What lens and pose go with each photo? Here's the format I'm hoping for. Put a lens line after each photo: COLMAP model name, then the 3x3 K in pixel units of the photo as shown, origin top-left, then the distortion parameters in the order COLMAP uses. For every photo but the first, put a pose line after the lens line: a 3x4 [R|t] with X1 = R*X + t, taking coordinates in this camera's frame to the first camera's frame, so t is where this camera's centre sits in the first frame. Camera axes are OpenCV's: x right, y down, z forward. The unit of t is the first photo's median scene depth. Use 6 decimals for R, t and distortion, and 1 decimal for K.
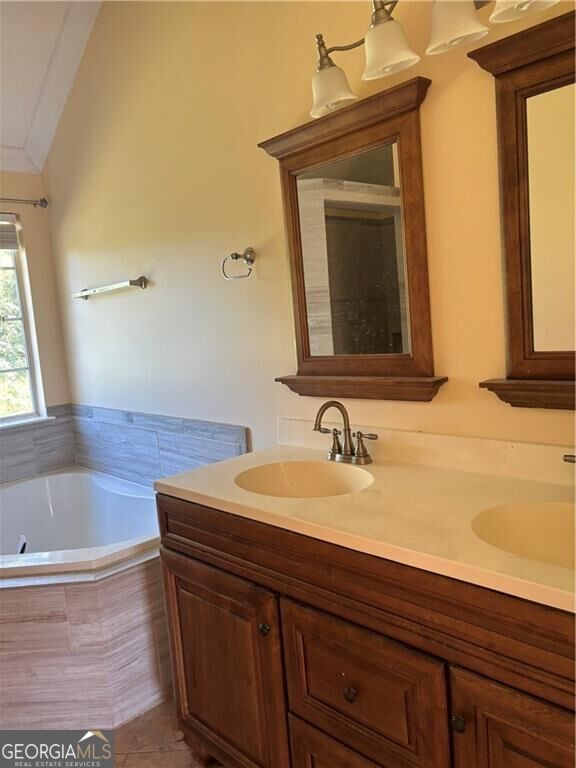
lens RADIAL K [[588.6, 0, 284.3], [0, 588.6, 381.6], [0, 0, 1]] dist [0.026989, 0.006928]
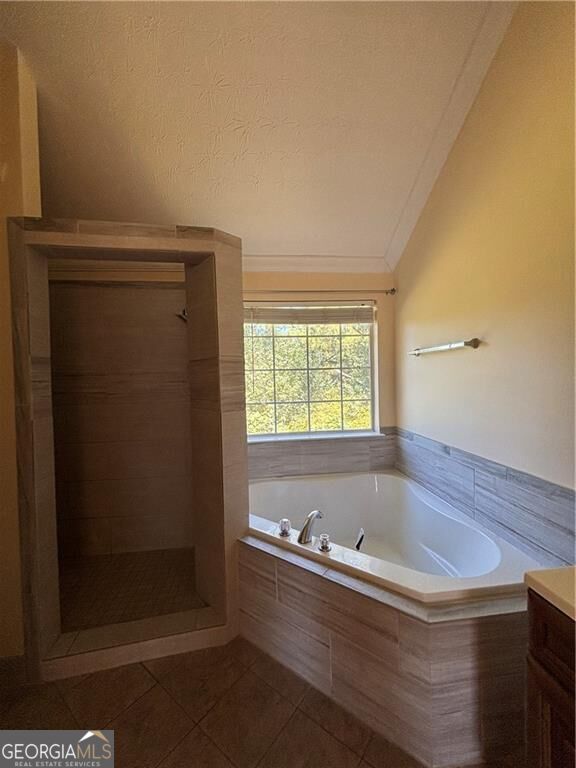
lens RADIAL K [[314.0, 0, 287.5], [0, 314.0, 380.4], [0, 0, 1]] dist [-0.003071, -0.000814]
pose [[0.803504, 0.074286, -0.590646, -0.150220], [-0.107918, 0.993921, -0.021803, -0.035665], [0.585435, 0.081260, 0.806636, 0.247335]]
